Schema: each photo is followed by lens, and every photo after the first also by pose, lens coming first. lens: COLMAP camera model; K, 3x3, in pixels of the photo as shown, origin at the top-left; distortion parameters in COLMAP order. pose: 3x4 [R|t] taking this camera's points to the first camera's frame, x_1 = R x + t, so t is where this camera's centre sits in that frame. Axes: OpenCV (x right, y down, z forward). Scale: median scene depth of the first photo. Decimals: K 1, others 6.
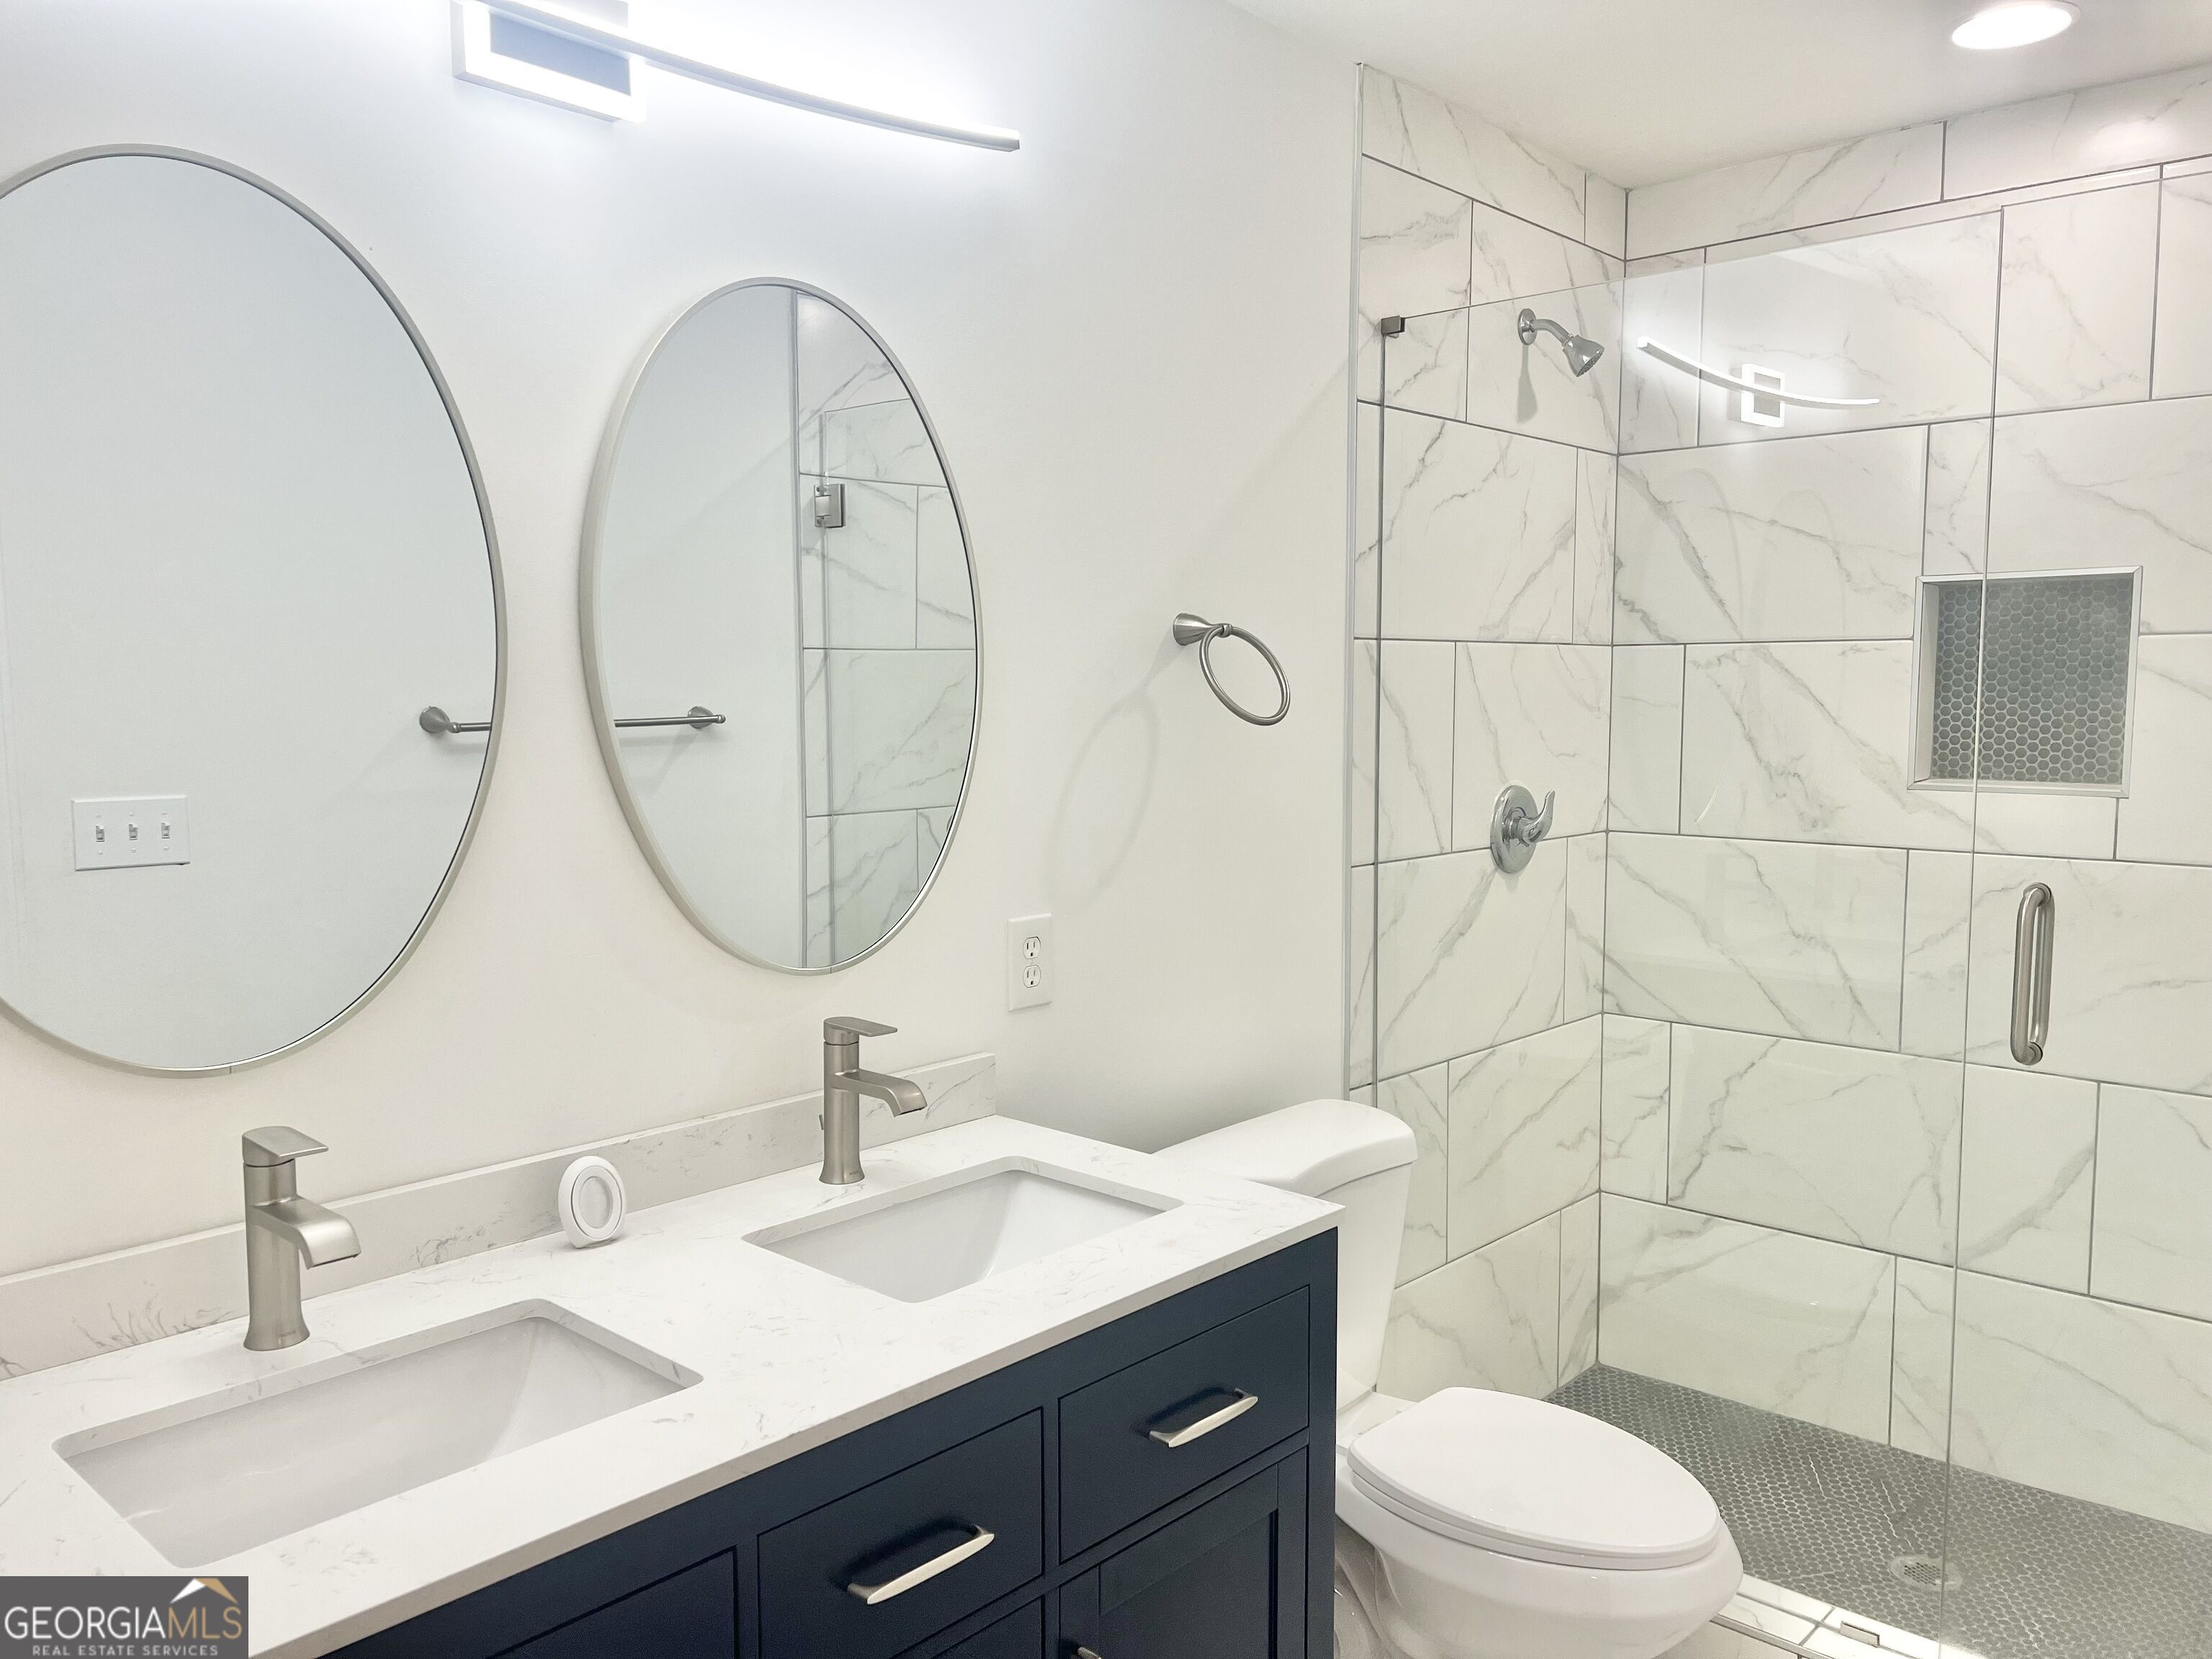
lens RADIAL K [[1674.2, 0, 1107.7], [0, 1674.2, 832.6], [0, 0, 1]] dist [0.057204, -0.059725]
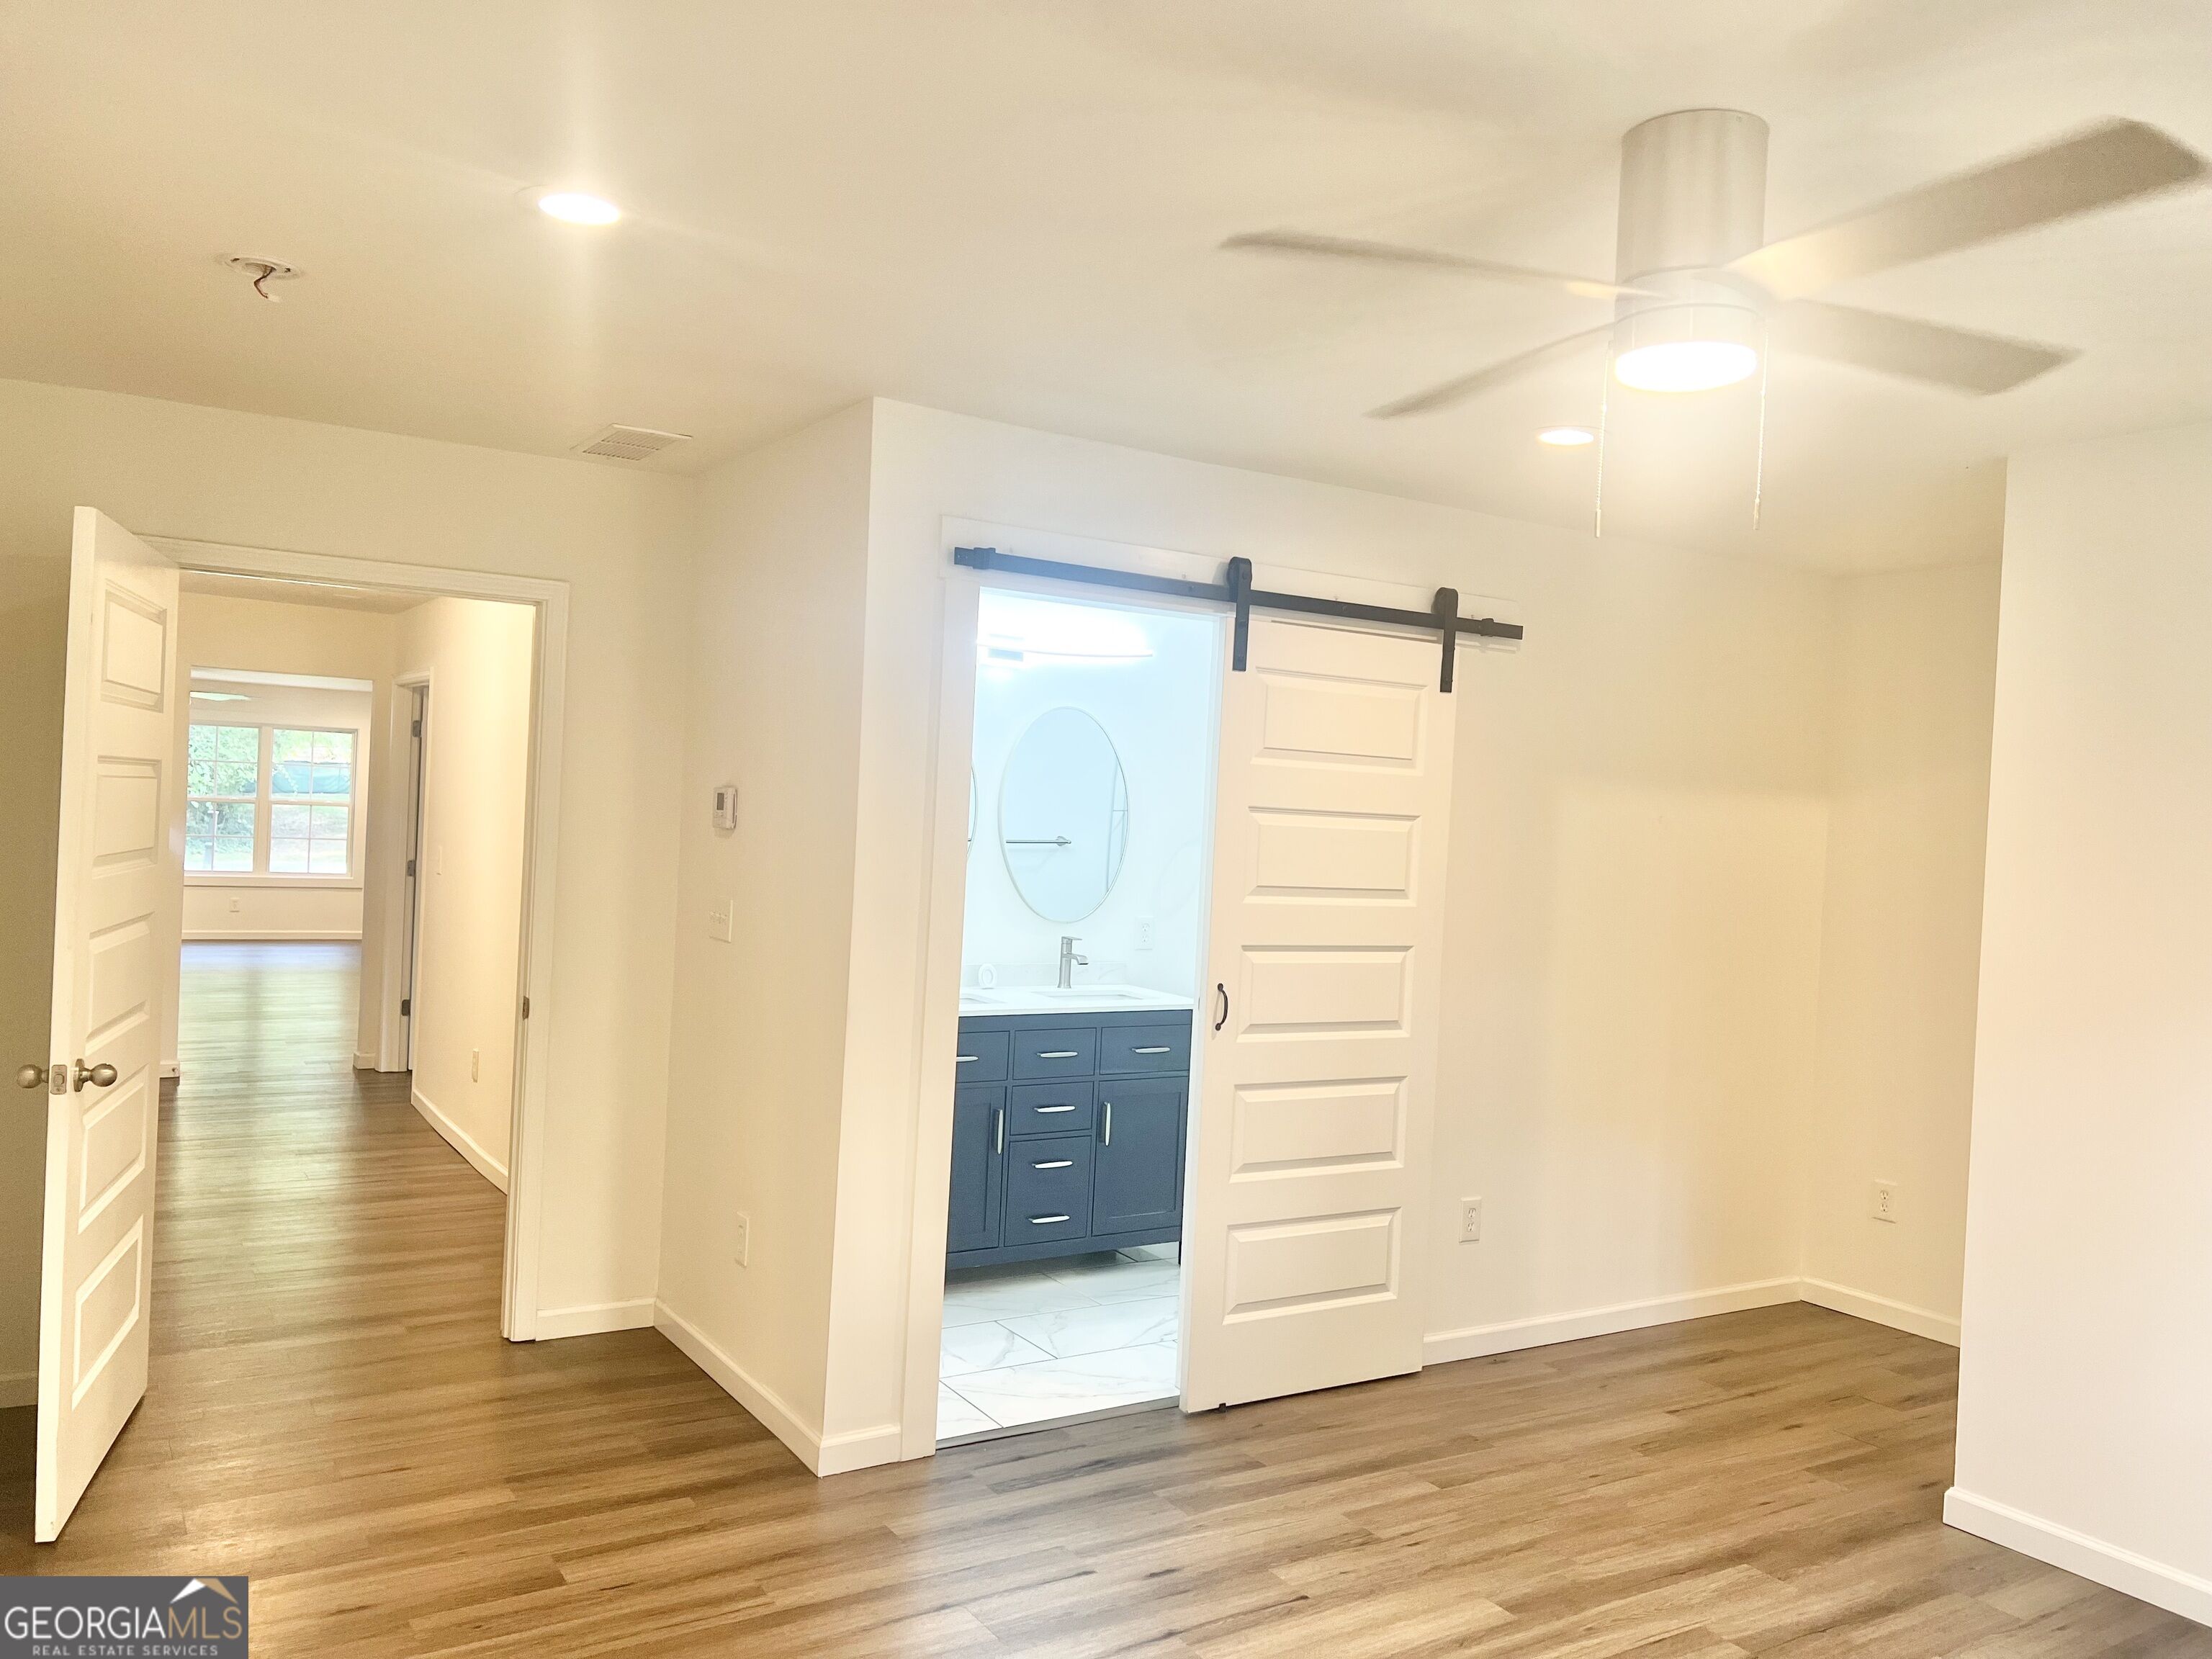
lens RADIAL K [[1674.2, 0, 1107.7], [0, 1674.2, 832.6], [0, 0, 1]] dist [0.057204, -0.059725]
pose [[0.962833, 0.052285, -0.264988, 0.743602], [-0.073862, 0.994657, -0.072119, 0.139498], [0.259802, 0.089012, 0.961551, -2.040199]]
